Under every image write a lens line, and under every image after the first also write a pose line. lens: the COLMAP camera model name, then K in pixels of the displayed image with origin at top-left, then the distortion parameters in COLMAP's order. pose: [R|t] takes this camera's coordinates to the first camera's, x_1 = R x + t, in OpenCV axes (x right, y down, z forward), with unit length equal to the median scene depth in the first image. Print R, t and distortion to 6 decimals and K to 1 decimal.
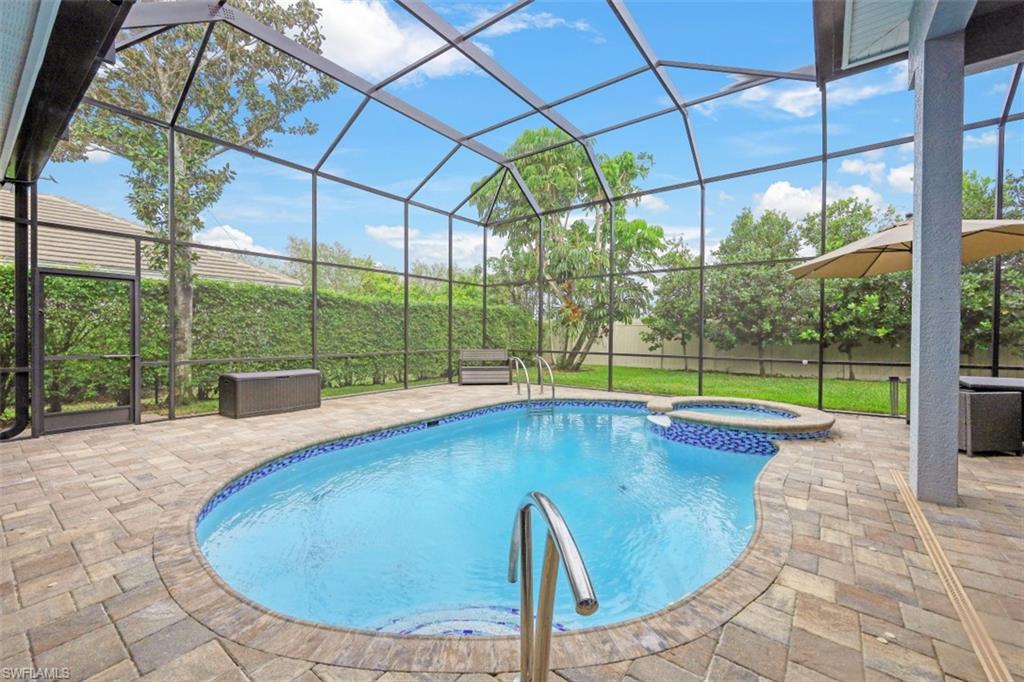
lens RADIAL K [[421.0, 0, 512.2], [0, 421.0, 336.7], [0, 0, 1]] dist [0.000660, -0.000121]
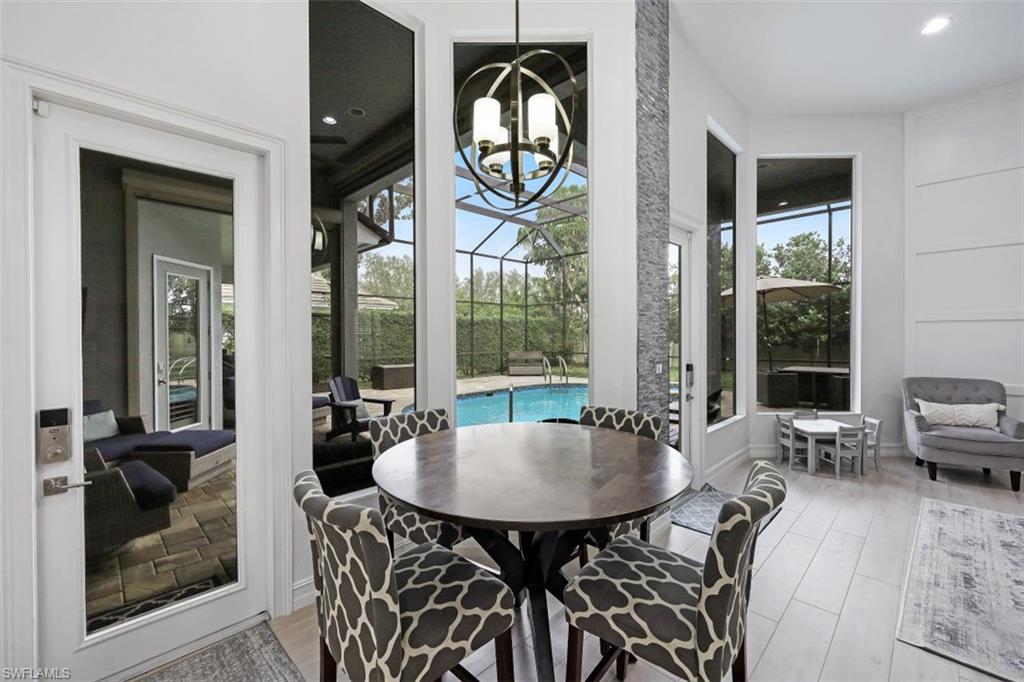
lens RADIAL K [[421.0, 0, 513.7], [0, 421.0, 339.0], [0, 0, 1]] dist [0.000660, -0.000121]
pose [[0.990833, -0.007036, -0.134911, 0.103133], [0.007342, 0.999971, 0.001771, -0.017600], [0.134894, -0.002745, 0.990856, -0.498325]]
